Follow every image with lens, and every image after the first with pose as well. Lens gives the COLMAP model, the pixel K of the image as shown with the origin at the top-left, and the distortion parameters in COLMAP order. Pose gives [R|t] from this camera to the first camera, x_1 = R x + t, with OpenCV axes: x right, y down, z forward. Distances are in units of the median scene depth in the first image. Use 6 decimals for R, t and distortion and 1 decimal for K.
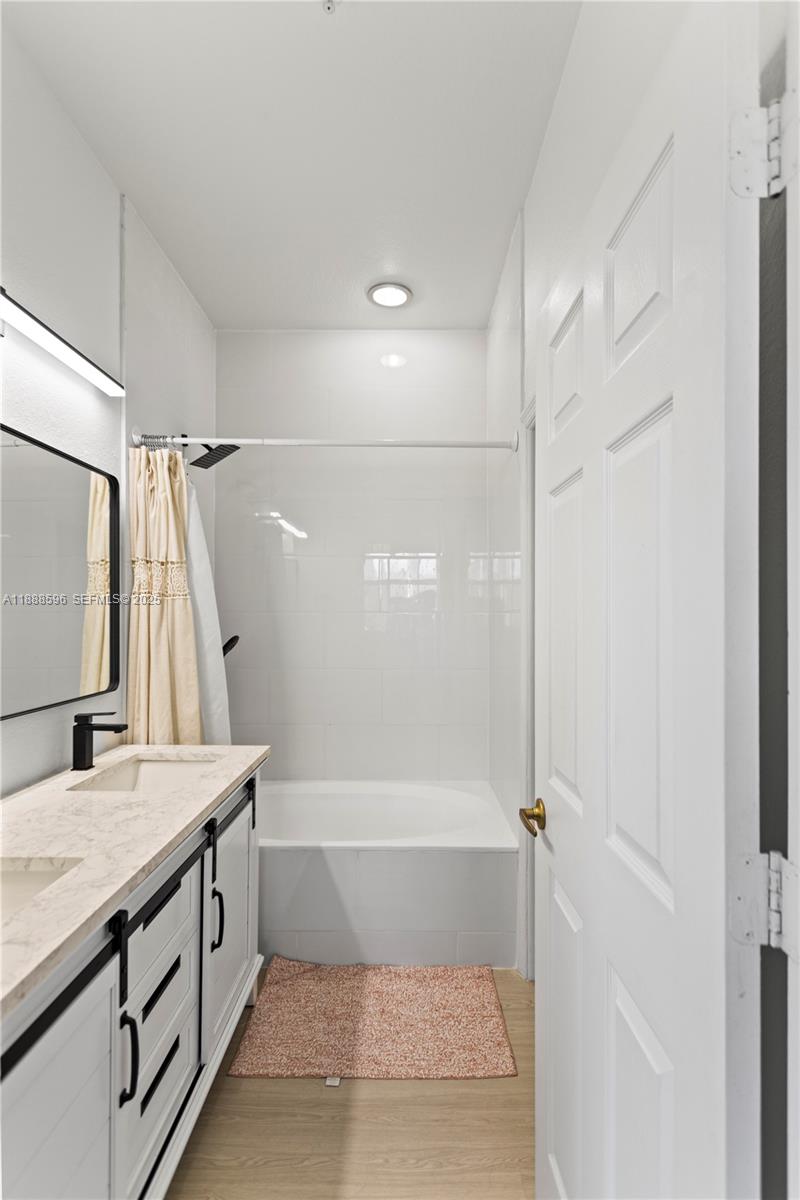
lens RADIAL K [[573.6, 0, 402.2], [0, 573.6, 618.6], [0, 0, 1]] dist [0.000277, -0.000371]
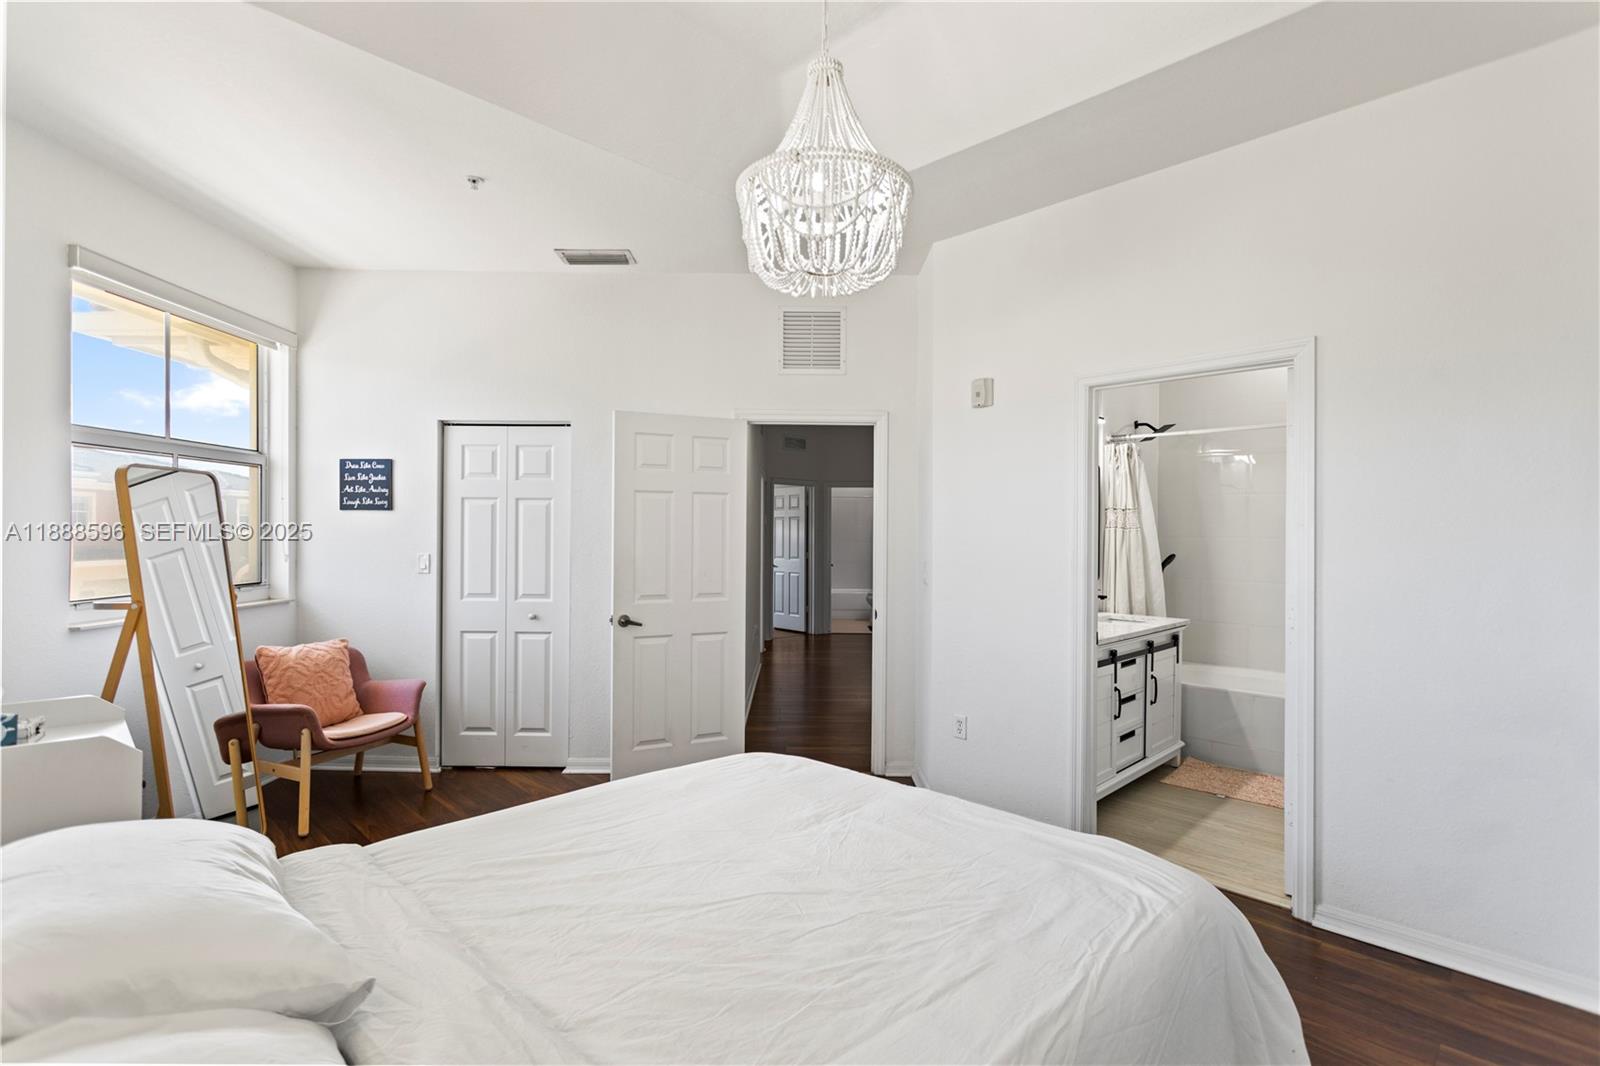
lens RADIAL K [[754.2, 0, 788.4], [0, 754.2, 536.0], [0, 0, 1]] dist [0.000257, -0.000435]
pose [[0.707559, 0.003594, -0.706645, 0.482815], [-0.004318, 0.999990, 0.000762, -0.015268], [0.706641, 0.002512, 0.707568, -1.346732]]
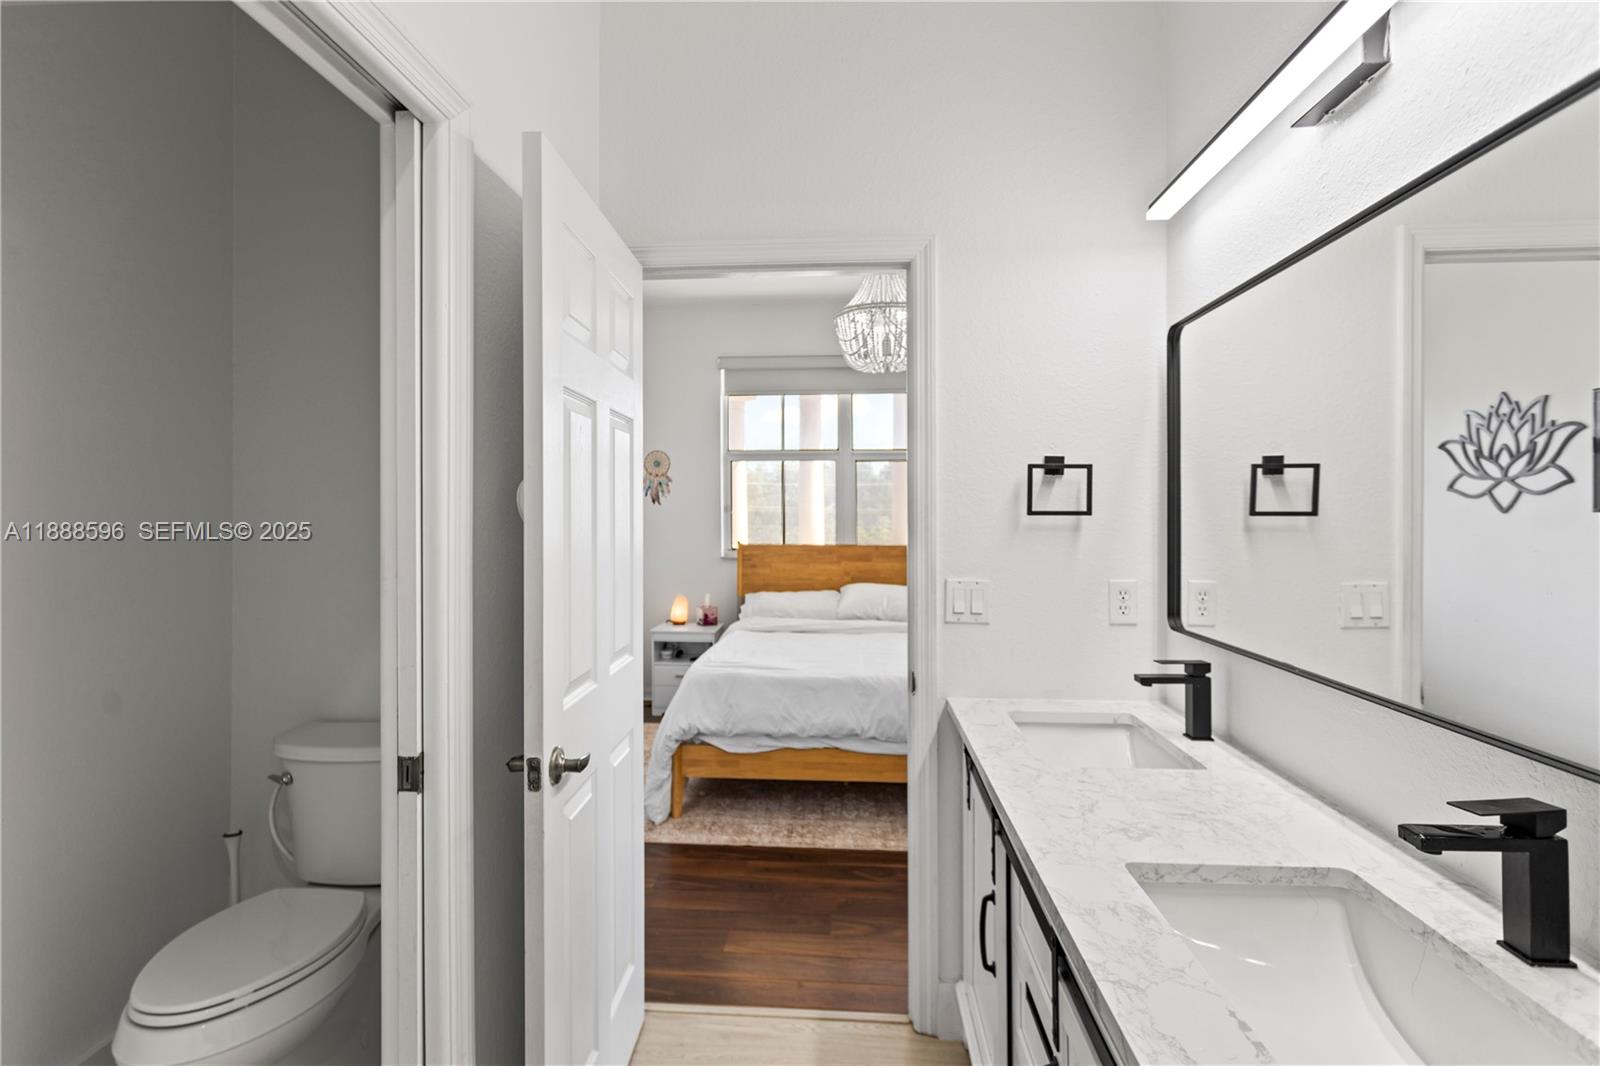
lens RADIAL K [[798.4, 0, 795.2], [0, 798.4, 510.2], [0, 0, 1]] dist [0.000043, -0.000116]
pose [[-0.998148, 0.000546, 0.060829, -0.102651], [0.000376, 0.999996, -0.002807, -0.013975], [-0.060830, -0.002779, -0.998144, 1.276060]]
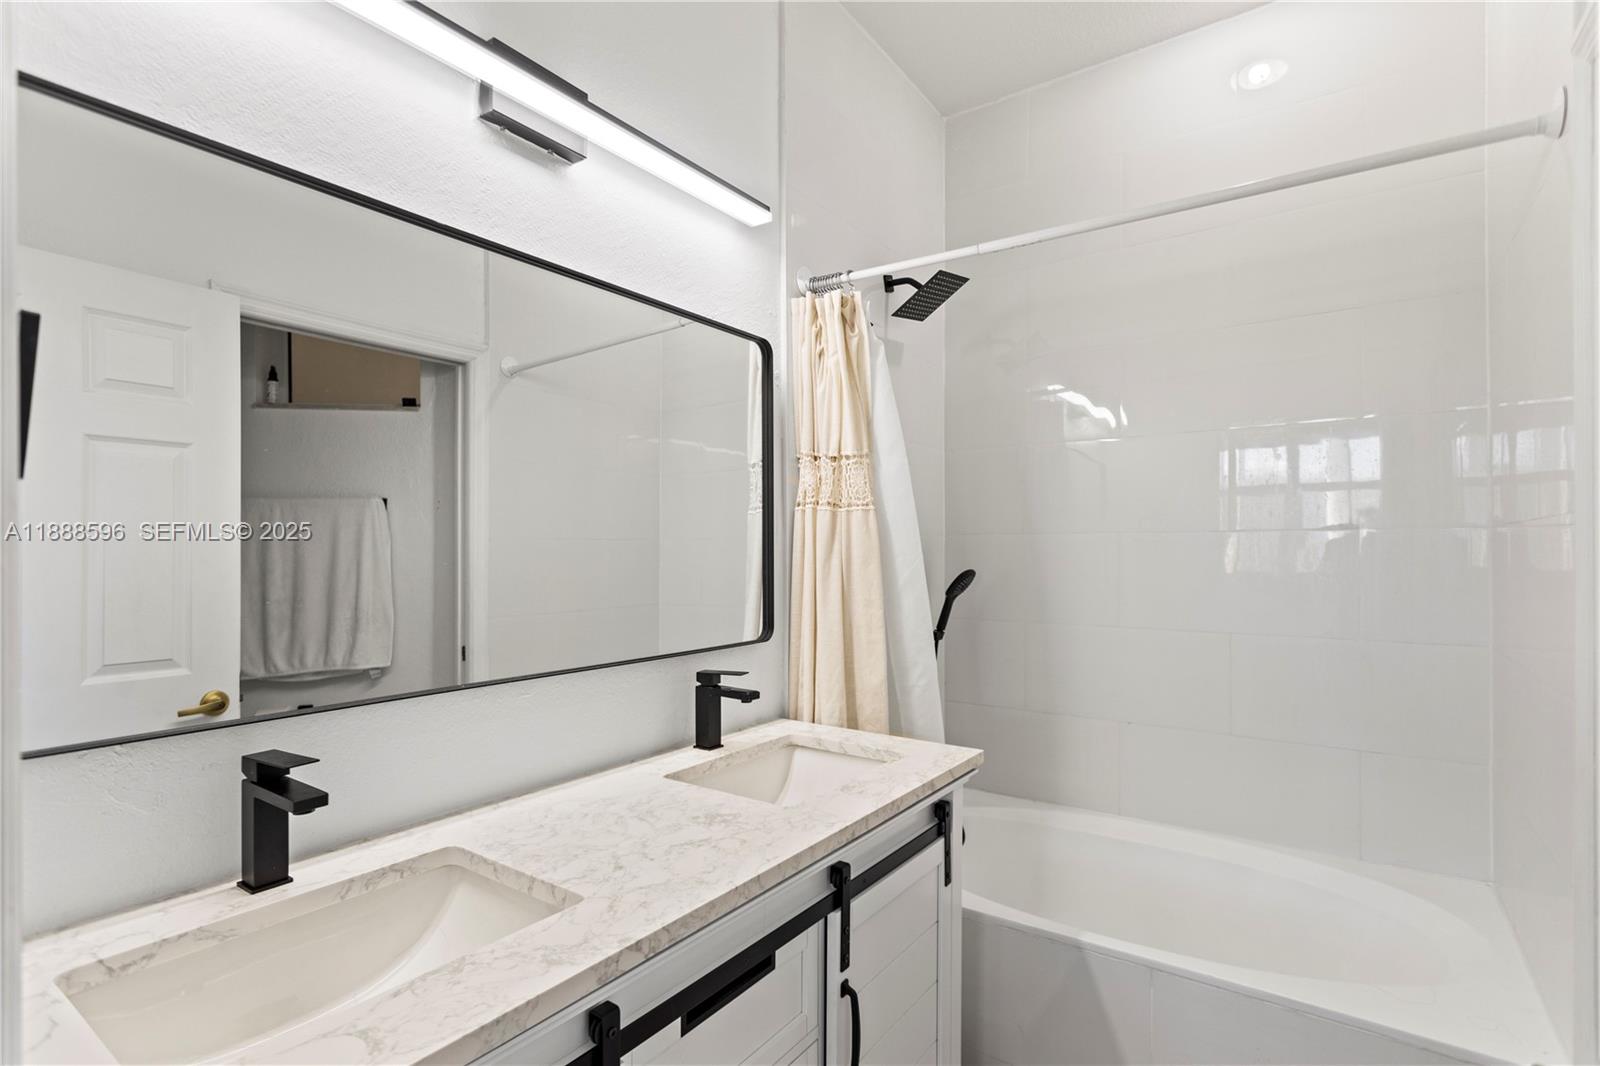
lens RADIAL K [[772.2, 0, 788.2], [0, 772.2, 549.9], [0, 0, 1]] dist [-0.001481, -0.000321]
pose [[0.816872, -0.006646, -0.576780, 0.067915], [0.002749, 0.999967, -0.007629, 0.019292], [0.576812, 0.004647, 0.816864, 0.225170]]
